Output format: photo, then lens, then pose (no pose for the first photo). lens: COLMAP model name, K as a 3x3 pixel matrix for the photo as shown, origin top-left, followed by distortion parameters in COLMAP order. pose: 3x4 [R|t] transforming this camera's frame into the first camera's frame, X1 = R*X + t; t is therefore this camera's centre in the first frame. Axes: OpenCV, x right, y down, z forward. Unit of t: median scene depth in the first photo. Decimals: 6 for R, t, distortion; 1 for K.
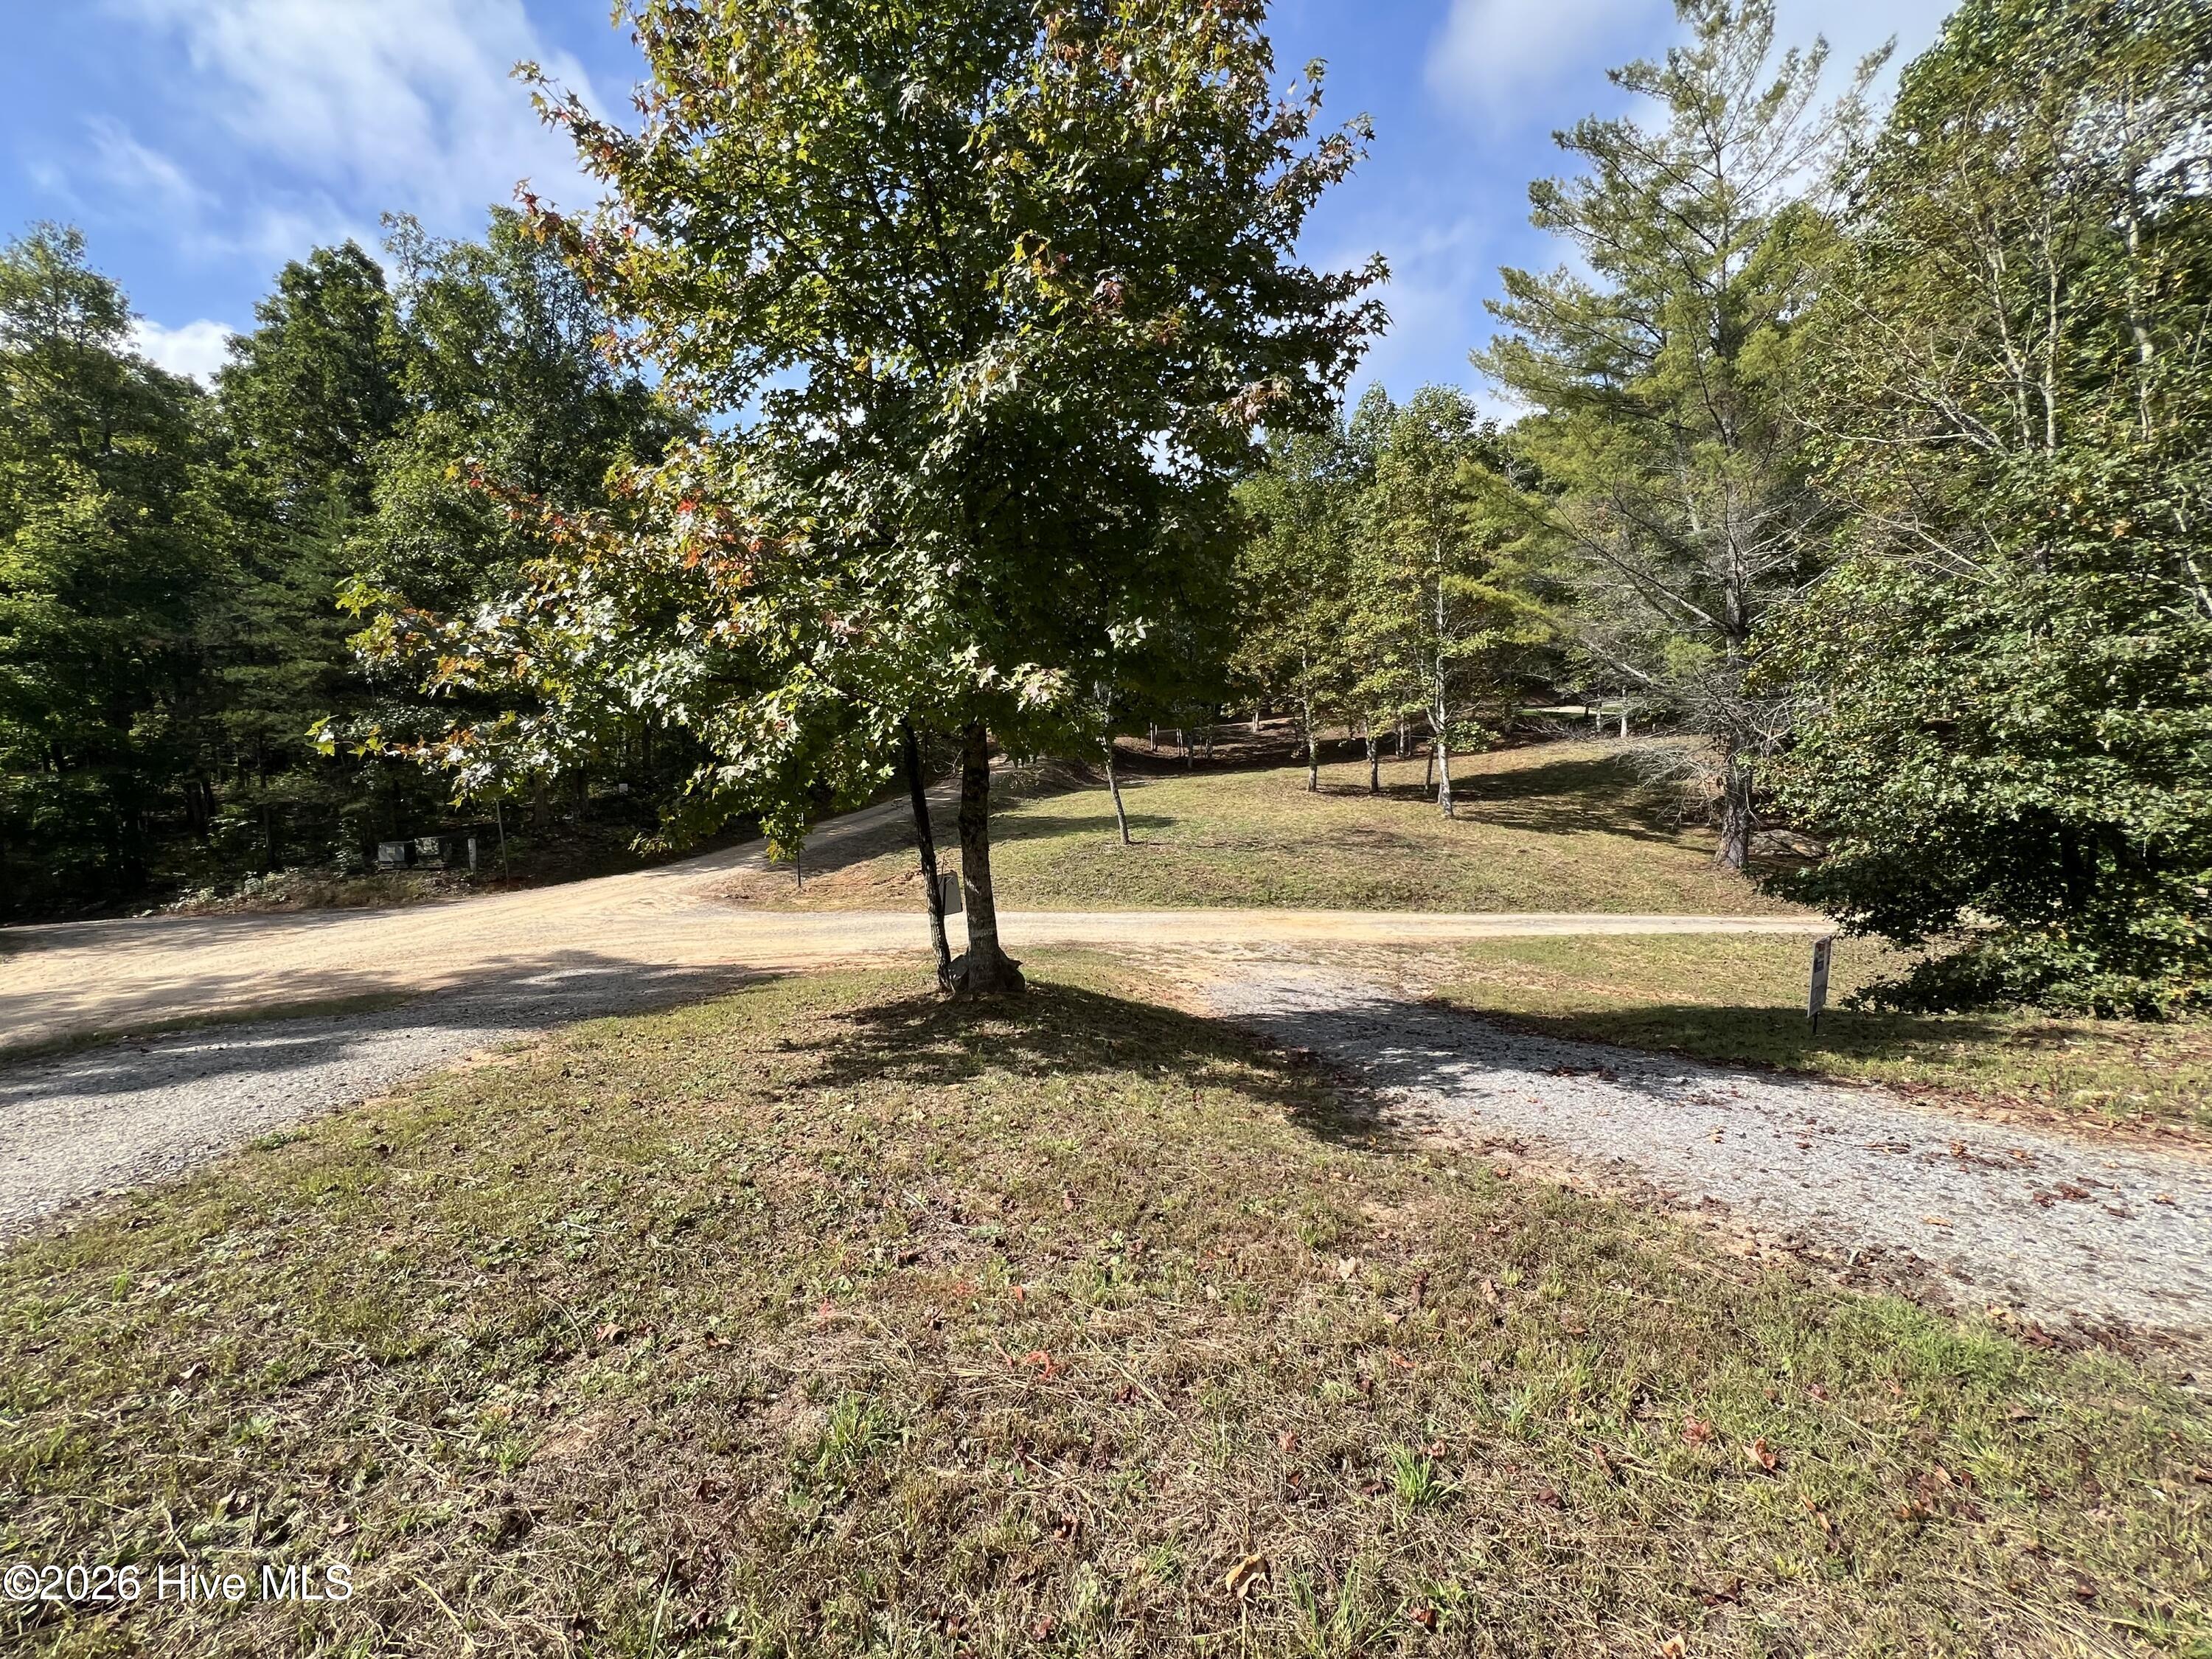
lens RADIAL K [[888.9, 0, 1107.5], [0, 888.9, 822.6], [0, 0, 1]] dist [-0.005190, 0.001208]
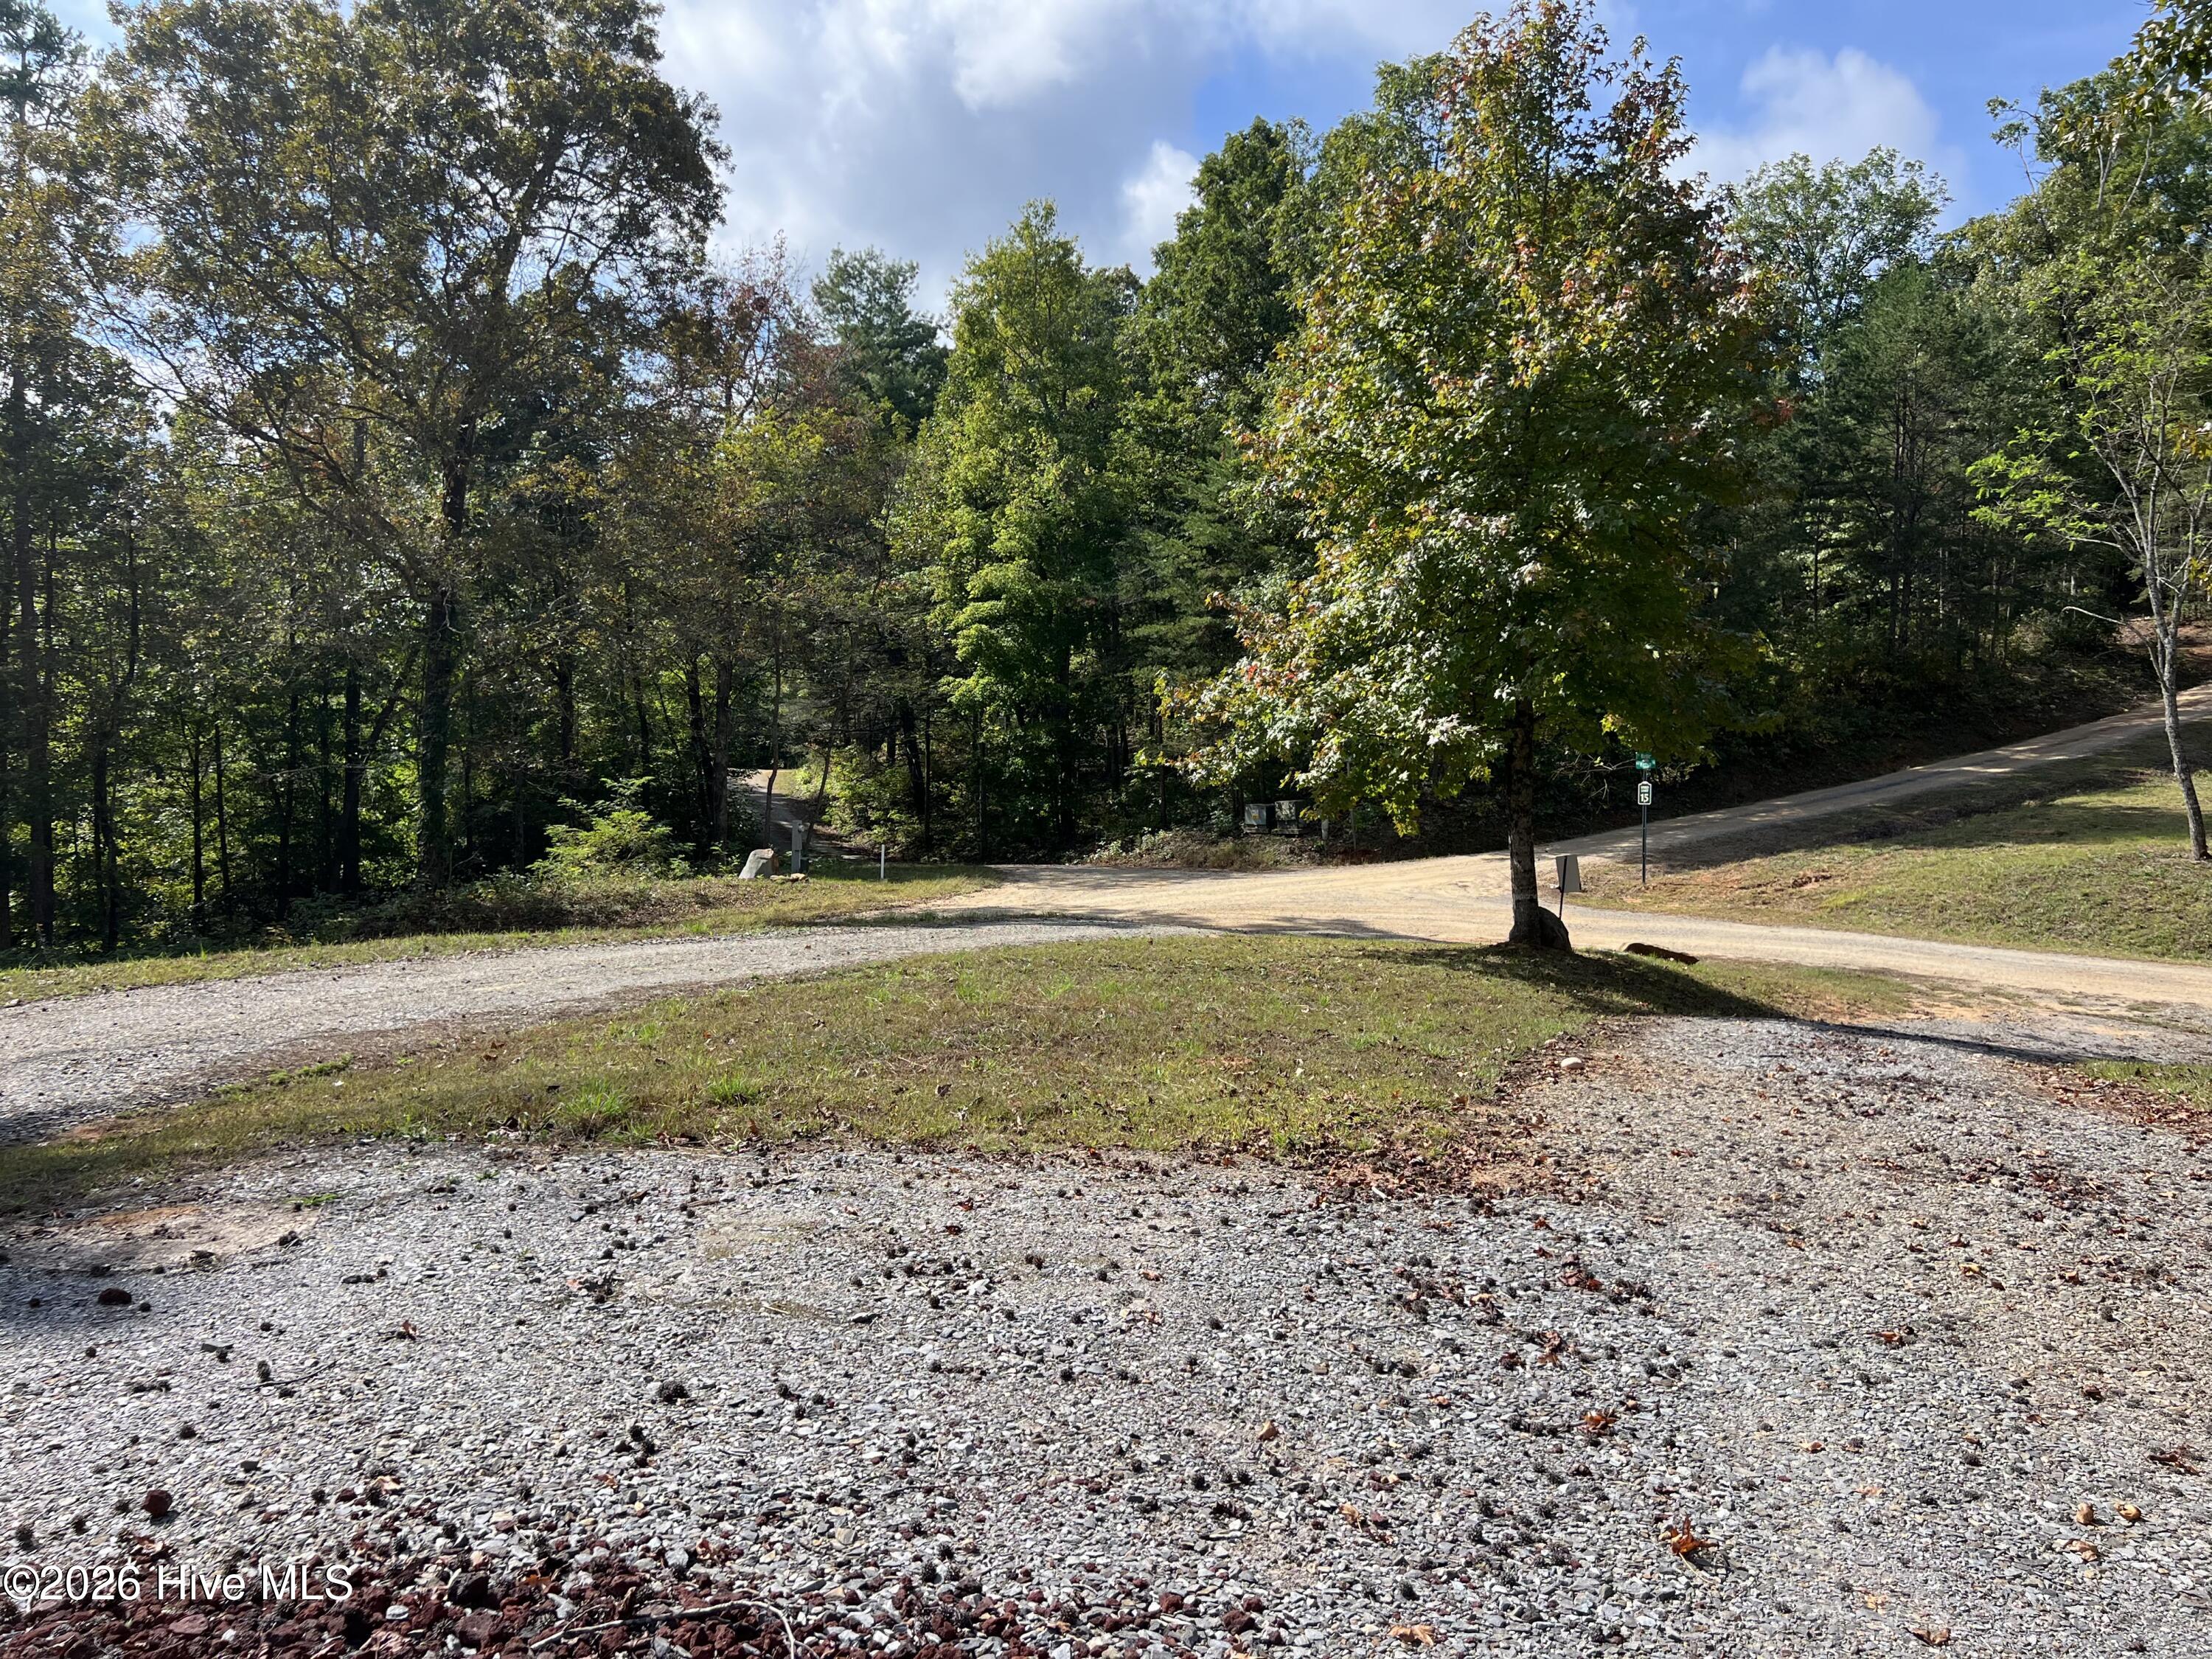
lens RADIAL K [[1662.7, 0, 1105.1], [0, 1662.7, 829.0], [0, 0, 1]] dist [0.059490, -0.070430]
pose [[0.689817, 0.052016, -0.722112, 0.352345], [-0.035705, 0.998646, 0.037827, -0.013134], [0.723102, -0.000310, 0.690741, -0.328762]]
